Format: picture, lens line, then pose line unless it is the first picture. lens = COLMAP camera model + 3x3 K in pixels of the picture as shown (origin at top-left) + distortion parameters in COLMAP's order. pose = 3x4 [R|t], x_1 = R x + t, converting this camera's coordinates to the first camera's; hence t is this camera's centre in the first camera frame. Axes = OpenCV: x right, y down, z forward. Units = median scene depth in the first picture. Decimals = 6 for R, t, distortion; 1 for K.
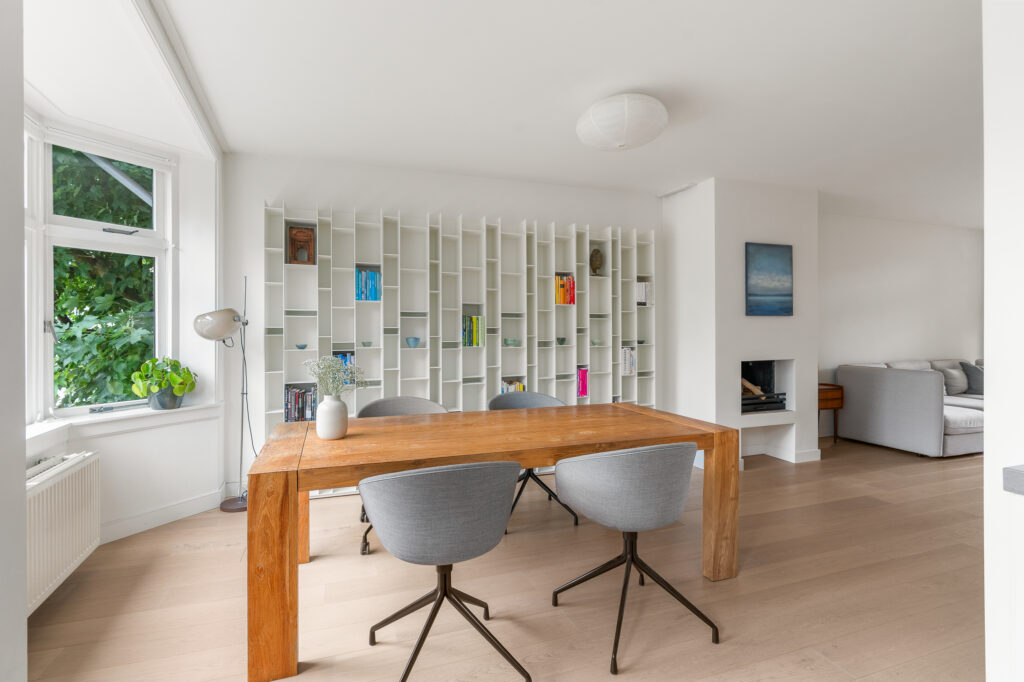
lens RADIAL K [[498.9, 0, 512.1], [0, 498.9, 329.3], [0, 0, 1]] dist [-0.000067, 0.000285]
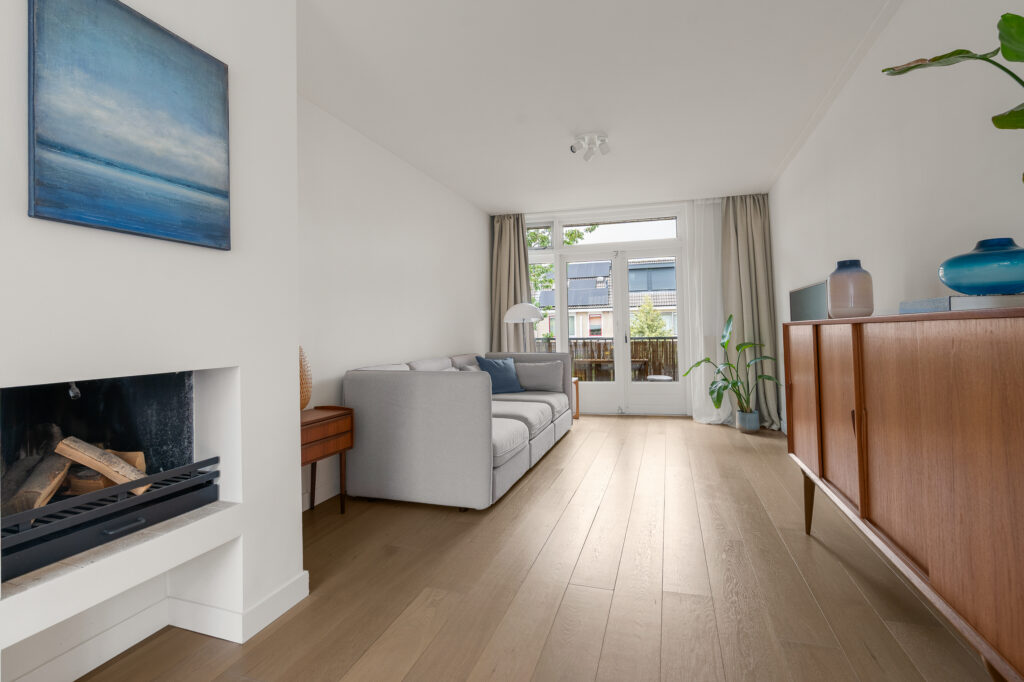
lens RADIAL K [[483.4, 0, 515.1], [0, 483.4, 327.5], [0, 0, 1]] dist [-0.001102, -0.000024]
pose [[0.618266, -0.001147, 0.785968, 0.423361], [0.018866, 0.999732, -0.013381, 0.040731], [-0.785743, 0.023101, 0.618122, 0.630030]]
